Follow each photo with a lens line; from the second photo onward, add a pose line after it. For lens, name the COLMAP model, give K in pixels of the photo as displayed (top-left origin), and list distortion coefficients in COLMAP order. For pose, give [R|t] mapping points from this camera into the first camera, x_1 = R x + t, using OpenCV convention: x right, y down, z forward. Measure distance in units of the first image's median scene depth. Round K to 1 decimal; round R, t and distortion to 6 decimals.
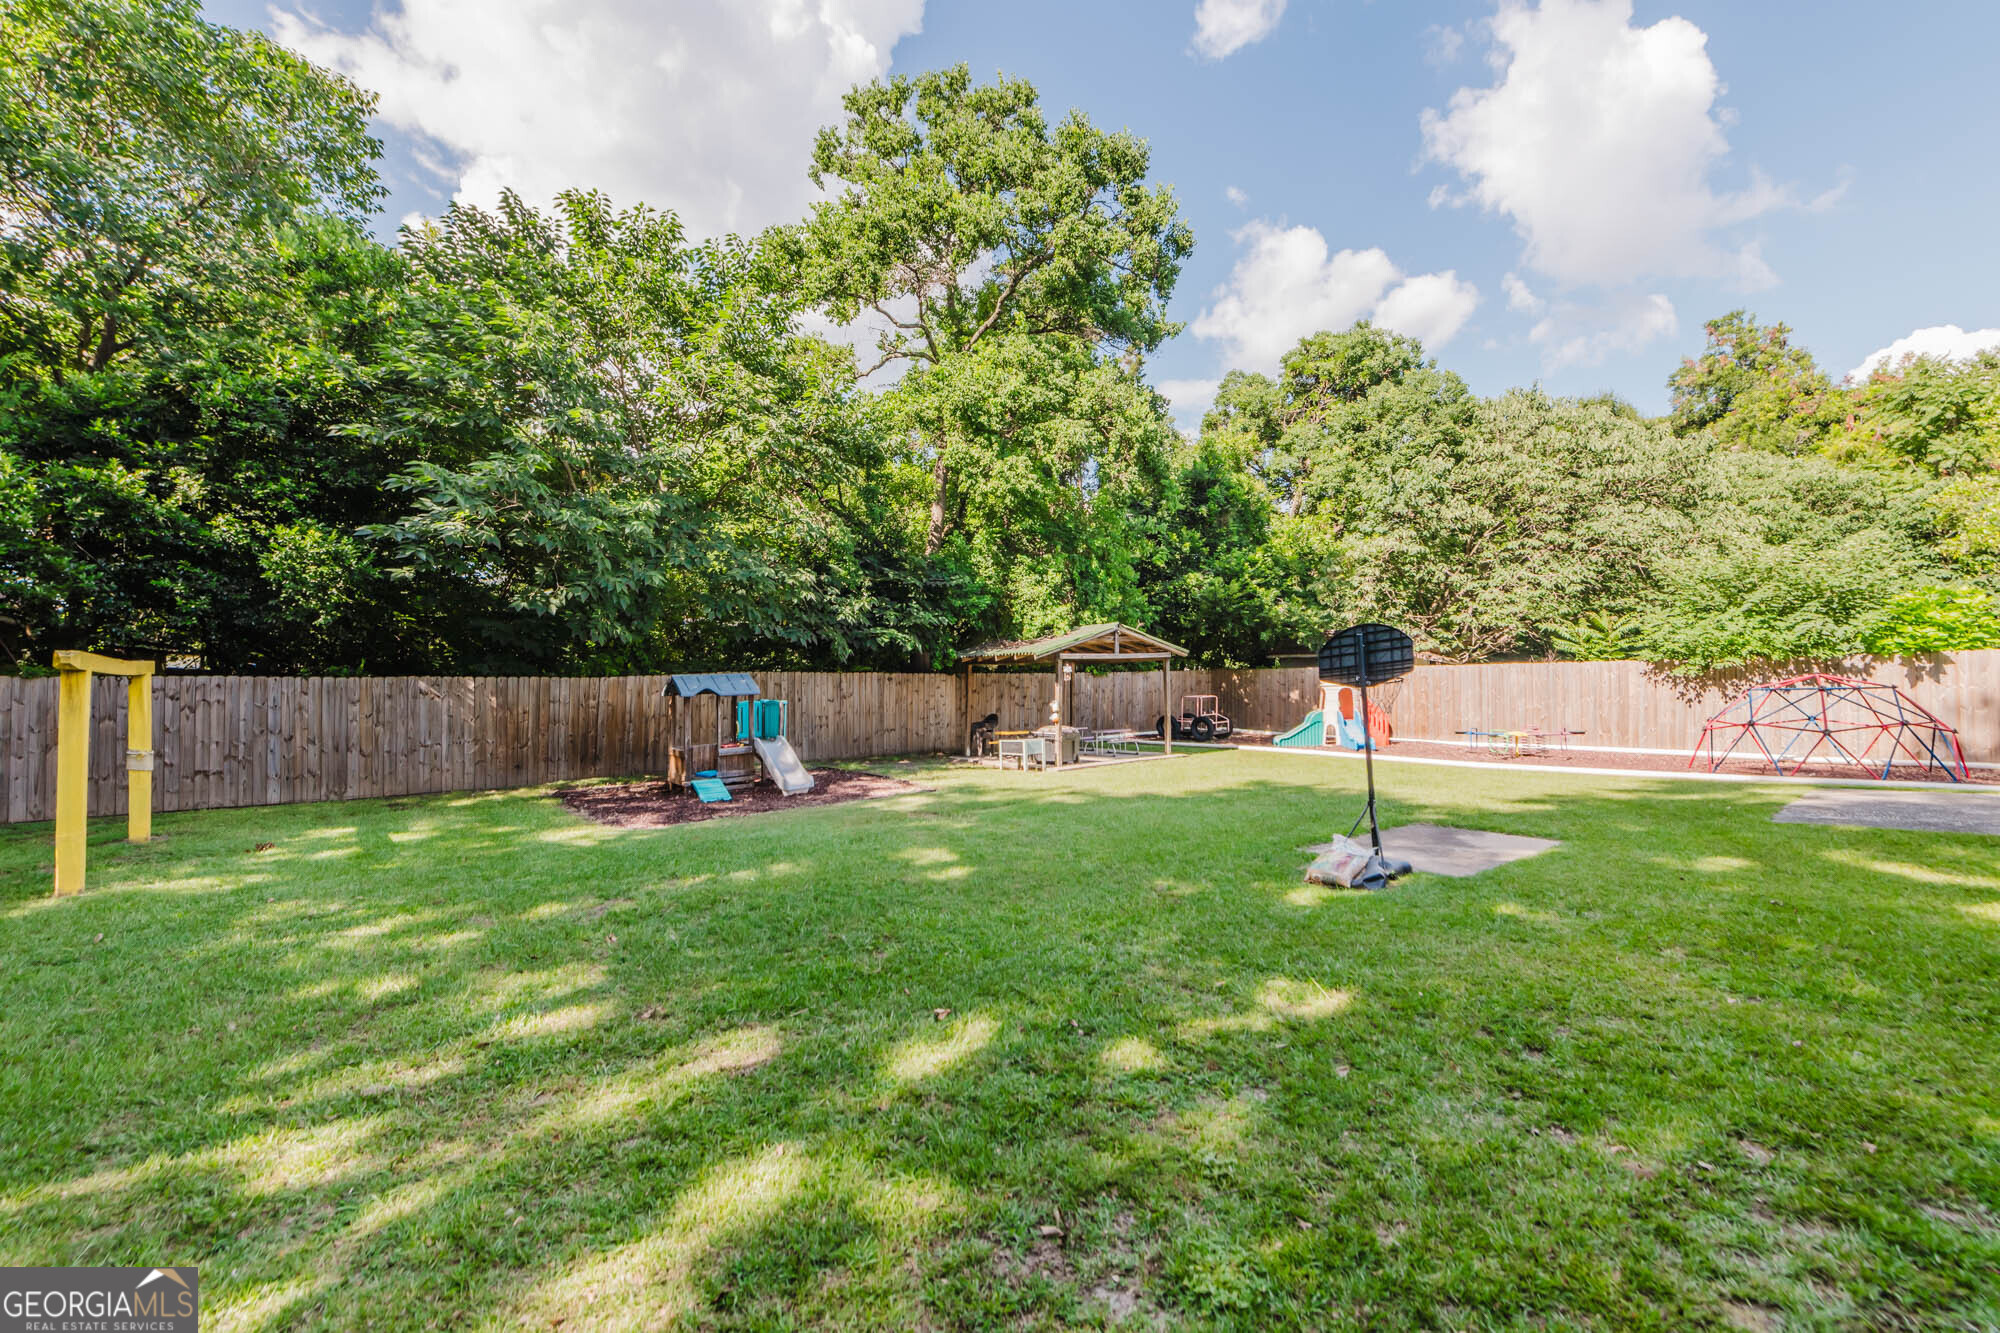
lens RADIAL K [[795.7, 0, 986.6], [0, 795.7, 651.9], [0, 0, 1]] dist [0.001157, -0.003915]
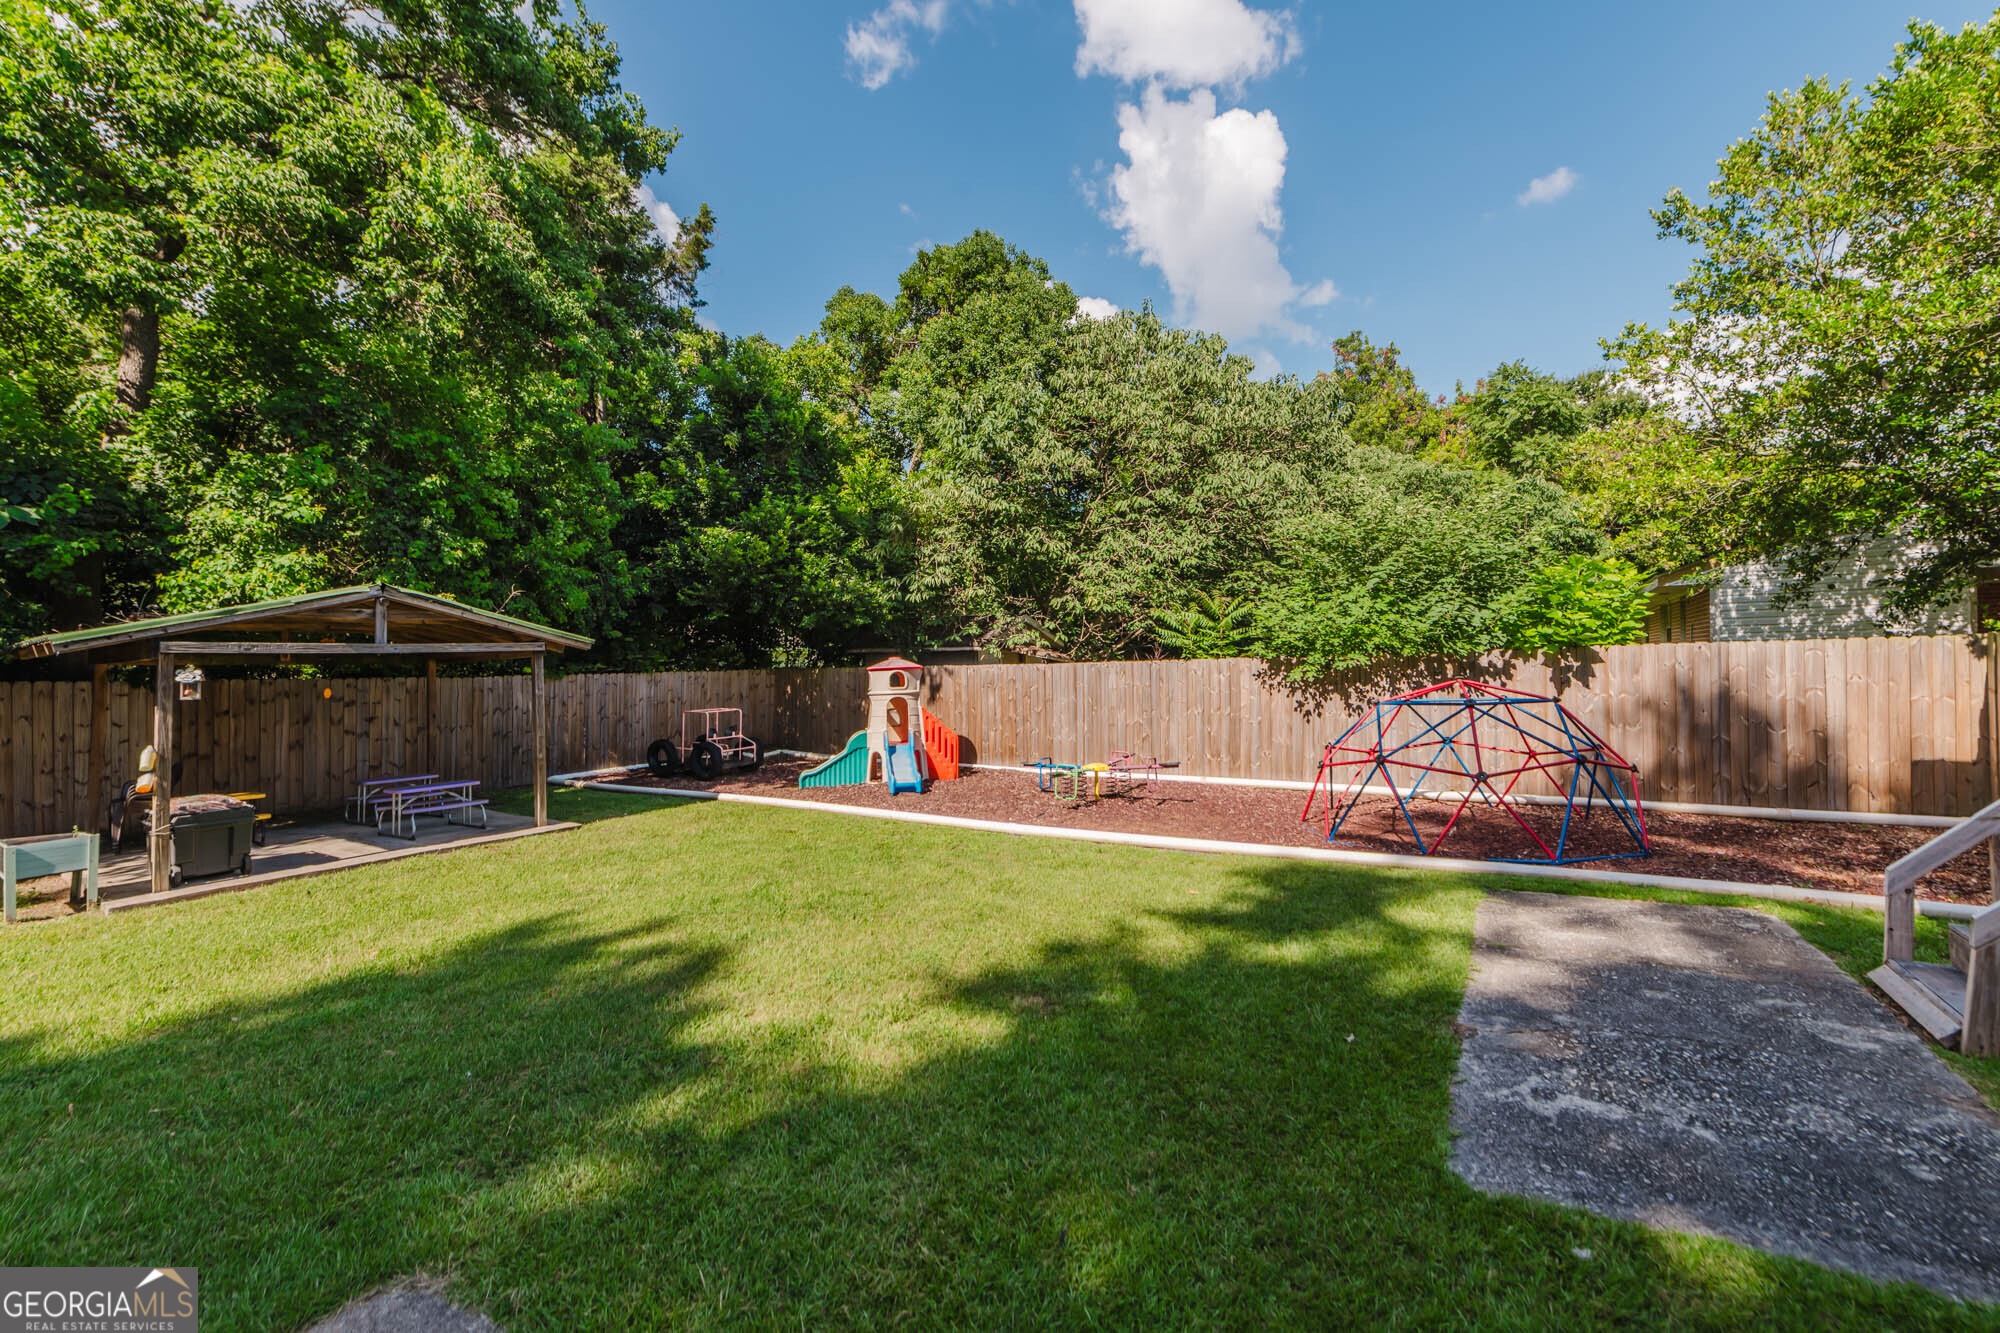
lens RADIAL K [[795.7, 0, 986.6], [0, 795.7, 651.9], [0, 0, 1]] dist [0.001157, -0.003915]
pose [[0.948035, 0.002793, 0.318155, 0.369191], [-0.004112, 0.999986, 0.003473, 0.004132], [-0.318141, -0.004601, 0.948032, 0.398617]]
